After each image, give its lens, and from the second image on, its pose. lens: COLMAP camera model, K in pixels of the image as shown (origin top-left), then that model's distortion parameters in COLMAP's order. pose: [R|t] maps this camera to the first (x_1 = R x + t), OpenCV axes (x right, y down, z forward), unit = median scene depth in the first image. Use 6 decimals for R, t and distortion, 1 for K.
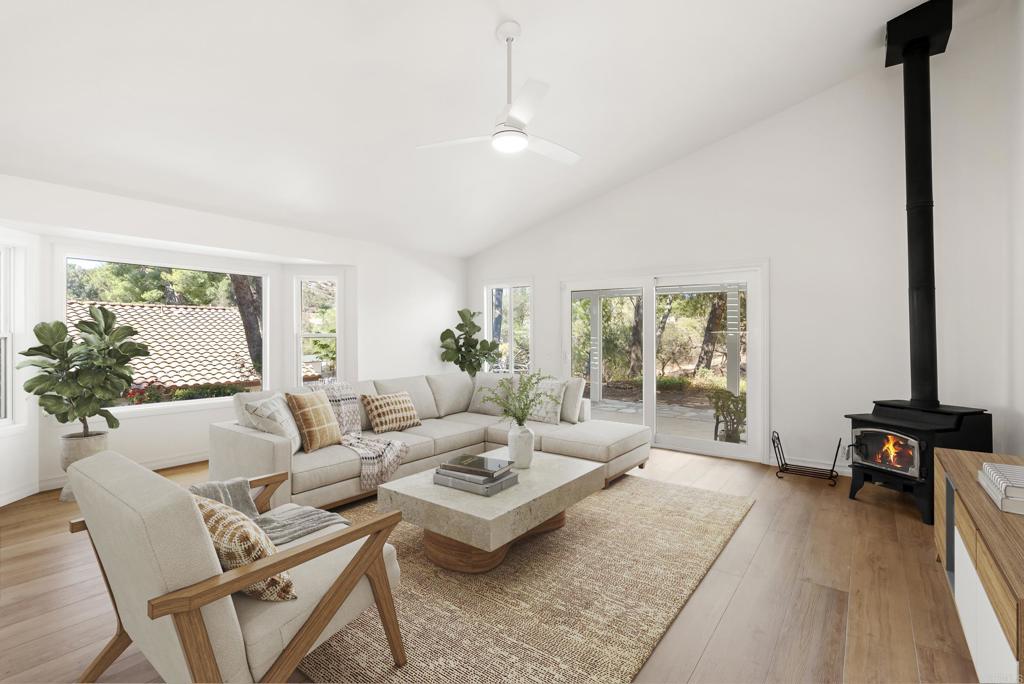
lens RADIAL K [[465.6, 0, 515.7], [0, 465.6, 335.6], [0, 0, 1]] dist [-0.001649, 0.000046]
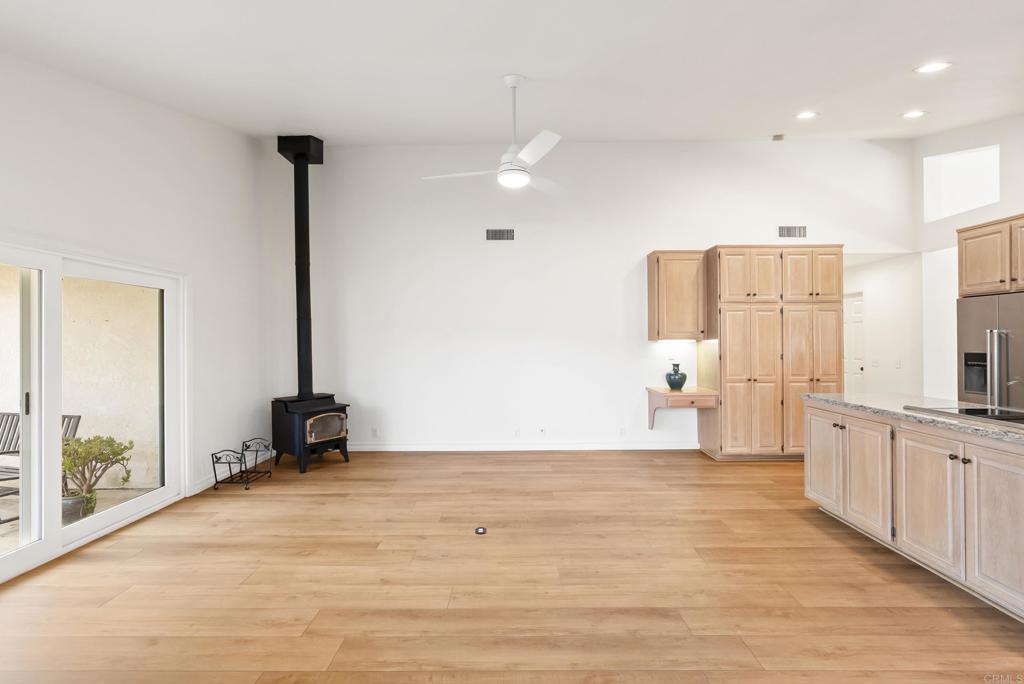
lens RADIAL K [[465.9, 0, 511.7], [0, 465.9, 338.0], [0, 0, 1]] dist [-0.002007, 0.001262]
pose [[-0.595243, 0.010607, 0.803476, -0.687113], [0.009749, 0.999935, -0.005978, -0.022217], [-0.803486, 0.004275, -0.595308, 1.263943]]
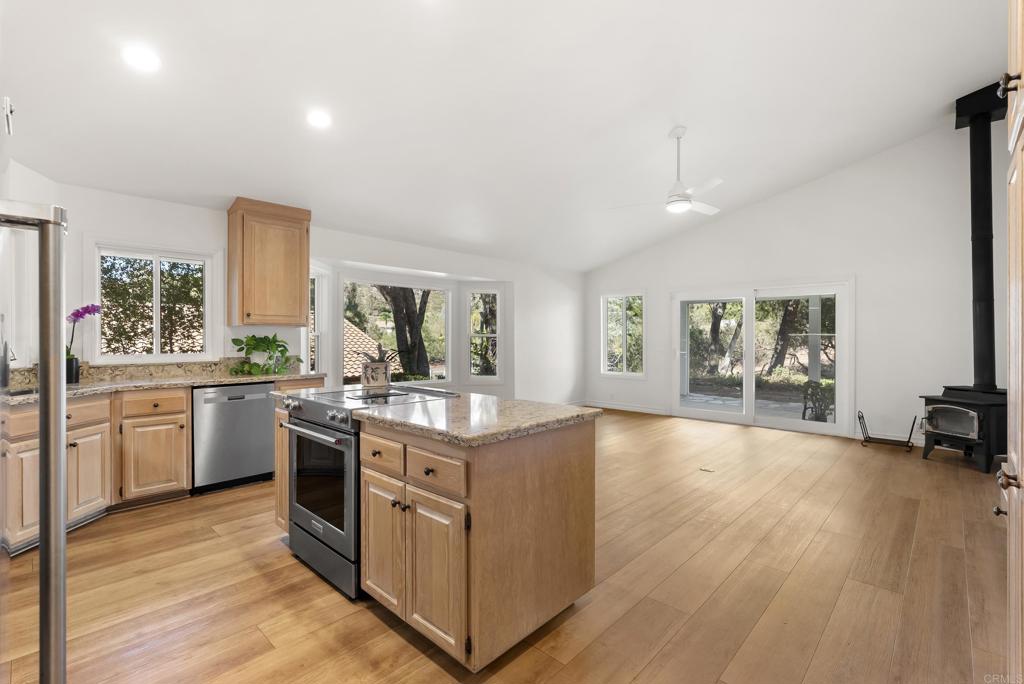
lens RADIAL K [[461.8, 0, 513.7], [0, 461.8, 340.3], [0, 0, 1]] dist [-0.003281, -0.000025]
pose [[0.993966, 0.003872, -0.109623, -0.291658], [-0.003373, 0.999983, 0.004737, 0.010526], [0.109640, -0.004339, 0.993962, -0.421306]]
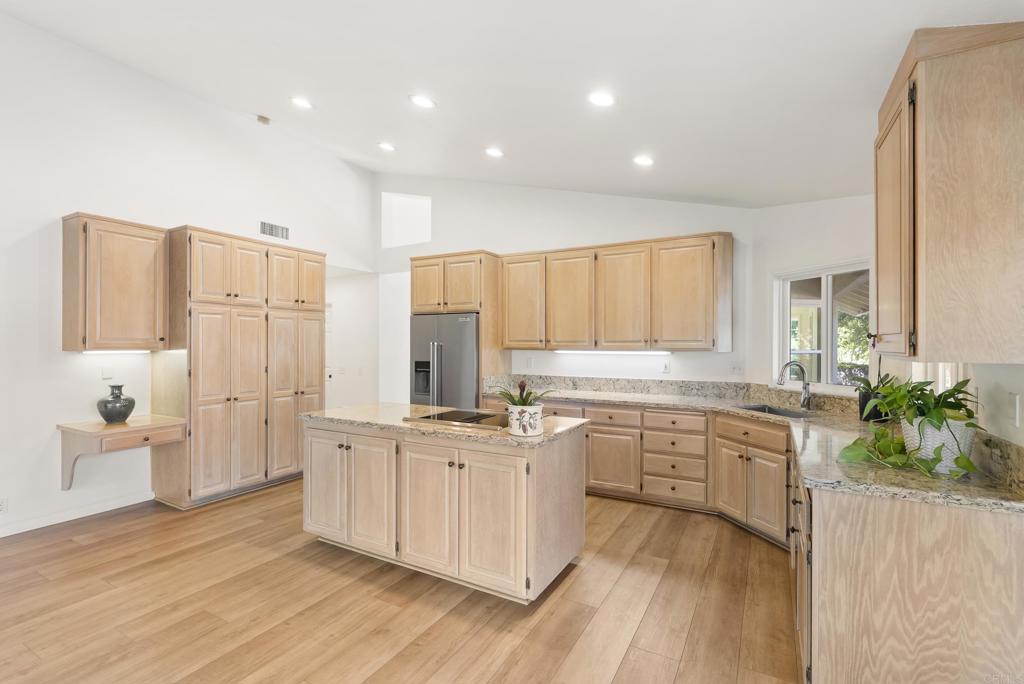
lens RADIAL K [[464.5, 0, 512.1], [0, 464.5, 343.8], [0, 0, 1]] dist [-0.002456, 0.000669]
pose [[-0.990788, 0.001348, -0.135413, -0.525968], [0.001189, 0.999999, 0.001255, -0.034520], [0.135414, 0.001083, -0.990789, 1.082811]]
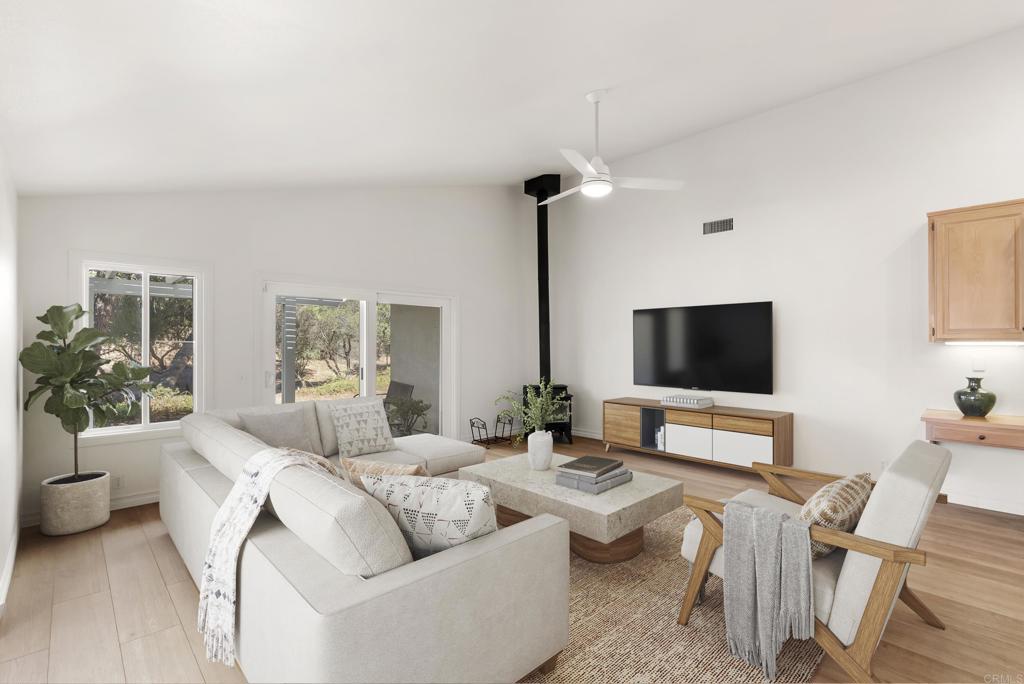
lens RADIAL K [[465.6, 0, 515.7], [0, 465.6, 335.6], [0, 0, 1]] dist [-0.001649, 0.000046]
pose [[0.152924, 0.014934, 0.988125, -0.918166], [0.002269, 0.999878, -0.015463, -0.019795], [-0.988235, 0.004607, 0.152871, 0.771702]]
